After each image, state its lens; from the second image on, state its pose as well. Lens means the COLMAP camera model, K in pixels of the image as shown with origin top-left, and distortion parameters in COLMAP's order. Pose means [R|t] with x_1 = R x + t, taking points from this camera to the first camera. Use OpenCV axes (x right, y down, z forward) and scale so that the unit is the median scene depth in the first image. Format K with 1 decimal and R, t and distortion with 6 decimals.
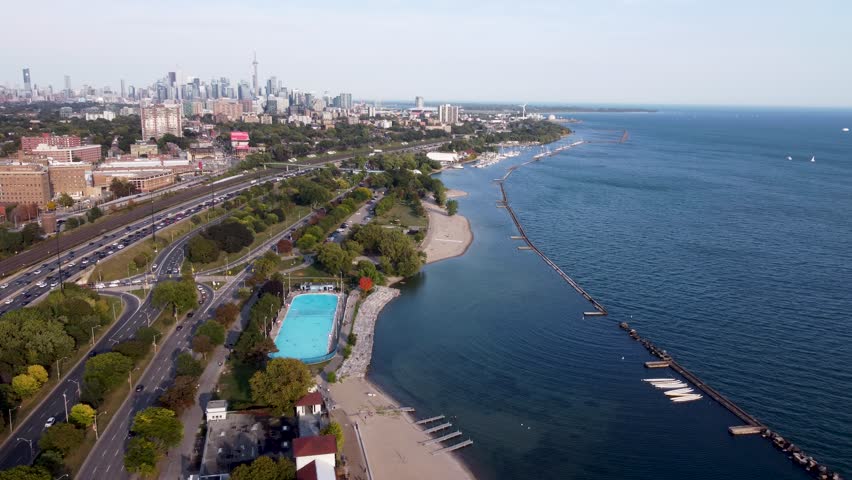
lens RADIAL K [[690.7, 0, 426.0], [0, 690.7, 240.0], [0, 0, 1]] dist [0.003759, -0.000541]
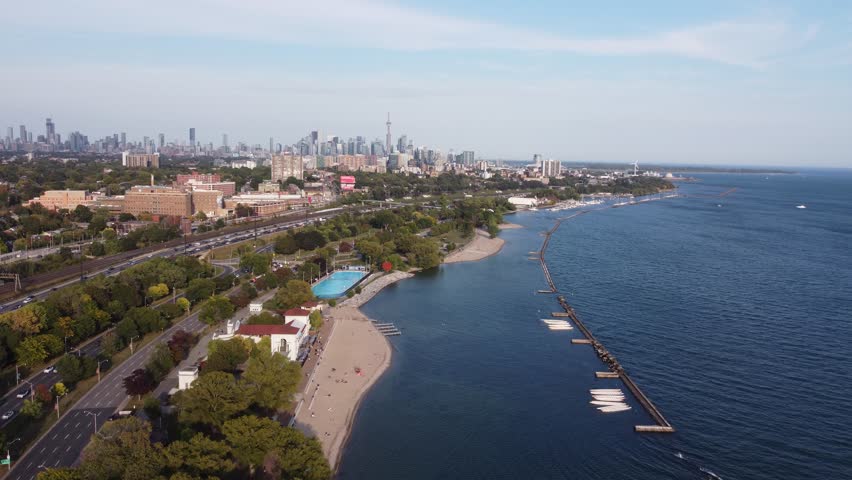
lens RADIAL K [[690.7, 0, 426.0], [0, 690.7, 240.0], [0, 0, 1]] dist [0.003759, -0.000541]
pose [[0.981777, 0.032230, -0.187281, 0.210545], [-0.047983, 0.995623, -0.080198, 0.100277], [0.183877, 0.087723, 0.979027, -0.301005]]
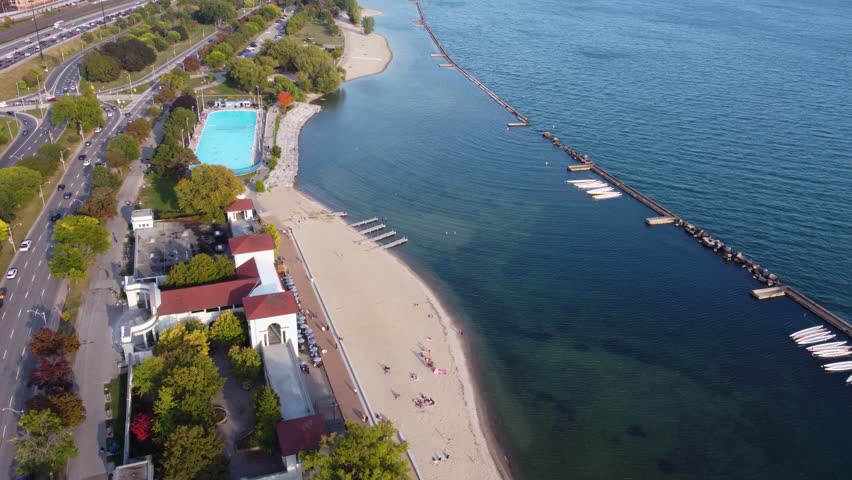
lens RADIAL K [[690.7, 0, 426.0], [0, 690.7, 240.0], [0, 0, 1]] dist [0.003759, -0.000541]
pose [[0.991920, -0.040017, 0.120389, -0.013825], [0.010842, 0.972215, 0.233837, 0.026794], [-0.126402, -0.230643, 0.964793, 0.005894]]
